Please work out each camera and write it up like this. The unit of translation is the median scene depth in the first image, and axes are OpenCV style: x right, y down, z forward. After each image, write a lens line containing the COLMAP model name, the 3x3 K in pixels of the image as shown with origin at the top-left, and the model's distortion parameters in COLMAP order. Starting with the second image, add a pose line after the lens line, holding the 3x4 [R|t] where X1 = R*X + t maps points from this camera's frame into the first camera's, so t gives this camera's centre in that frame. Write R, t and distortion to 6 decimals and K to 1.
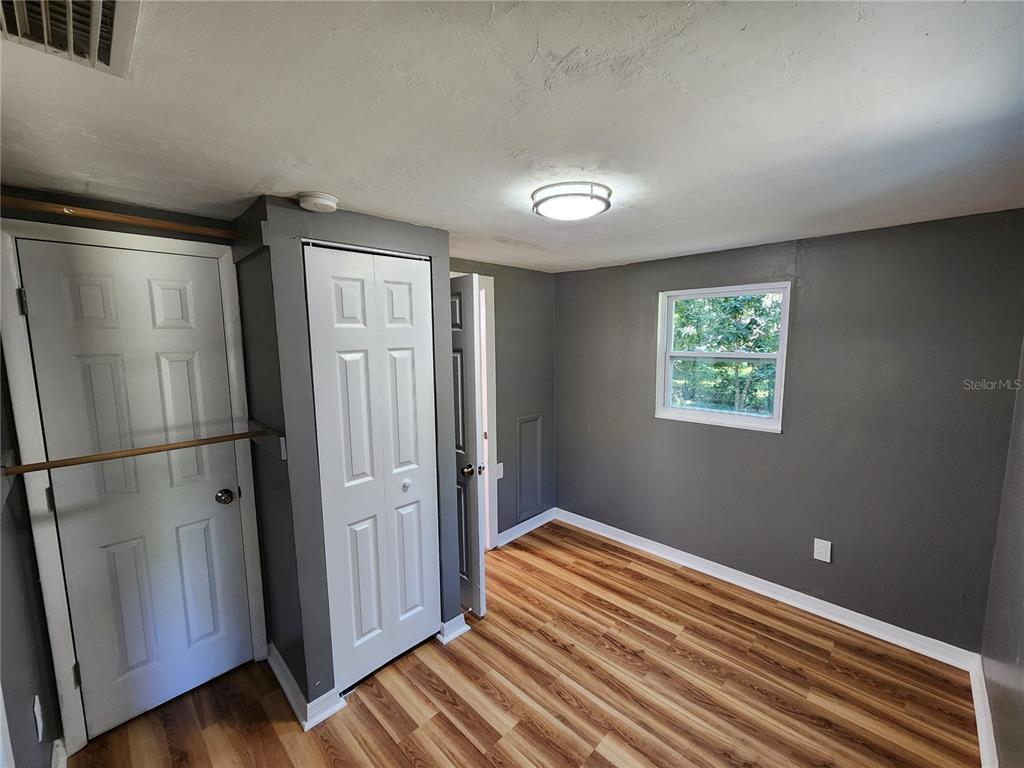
lens RADIAL K [[422.4, 0, 513.6], [0, 422.4, 384.1], [0, 0, 1]] dist [0.000555, -0.000044]
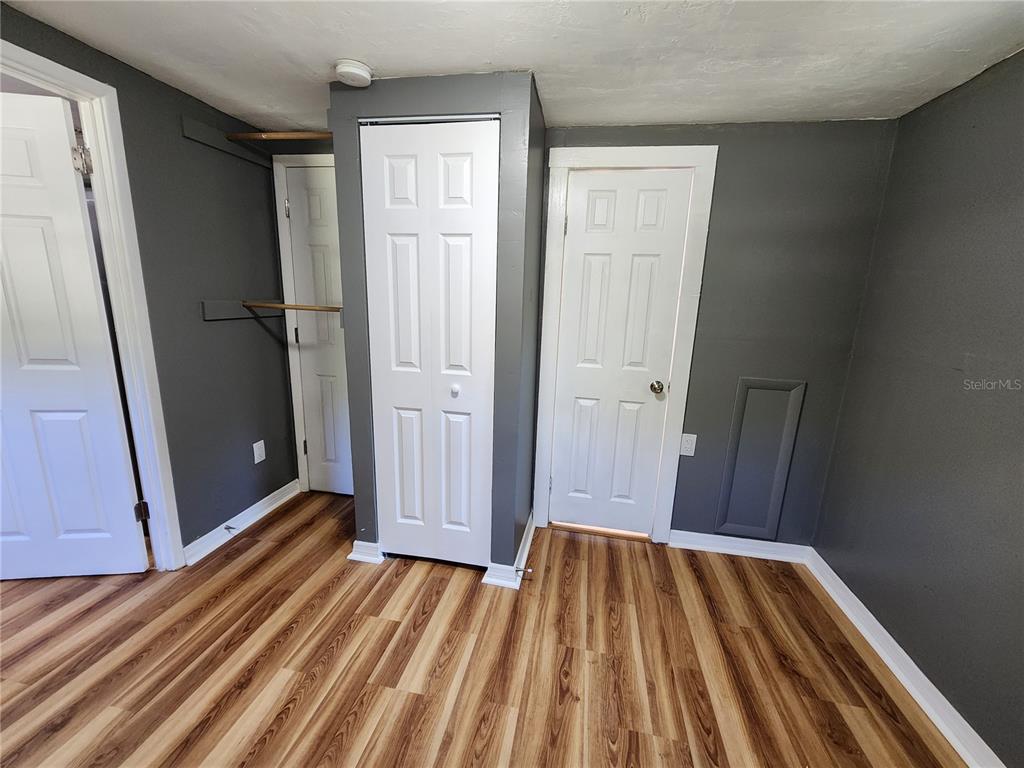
lens RADIAL K [[422.4, 0, 513.5], [0, 422.4, 383.0], [0, 0, 1]] dist [0.000555, -0.000044]
pose [[0.553986, 0.202434, -0.807540, 0.577655], [-0.141003, 0.978788, 0.148632, 0.073203], [0.820499, 0.031526, 0.570779, 0.609907]]
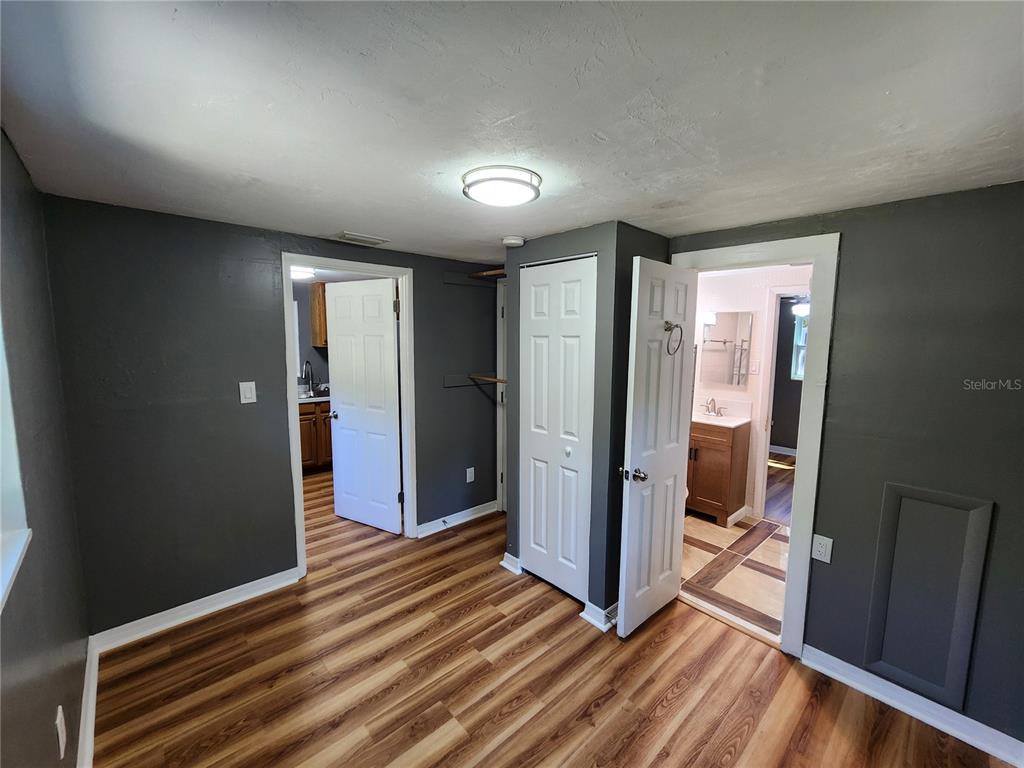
lens RADIAL K [[422.4, 0, 513.5], [0, 422.4, 381.9], [0, 0, 1]] dist [0.000555, -0.000044]
pose [[-0.051546, 0.115327, -0.991989, 0.952400], [-0.131986, 0.983810, 0.121234, -0.080314], [0.989911, 0.137177, -0.035490, 0.906550]]
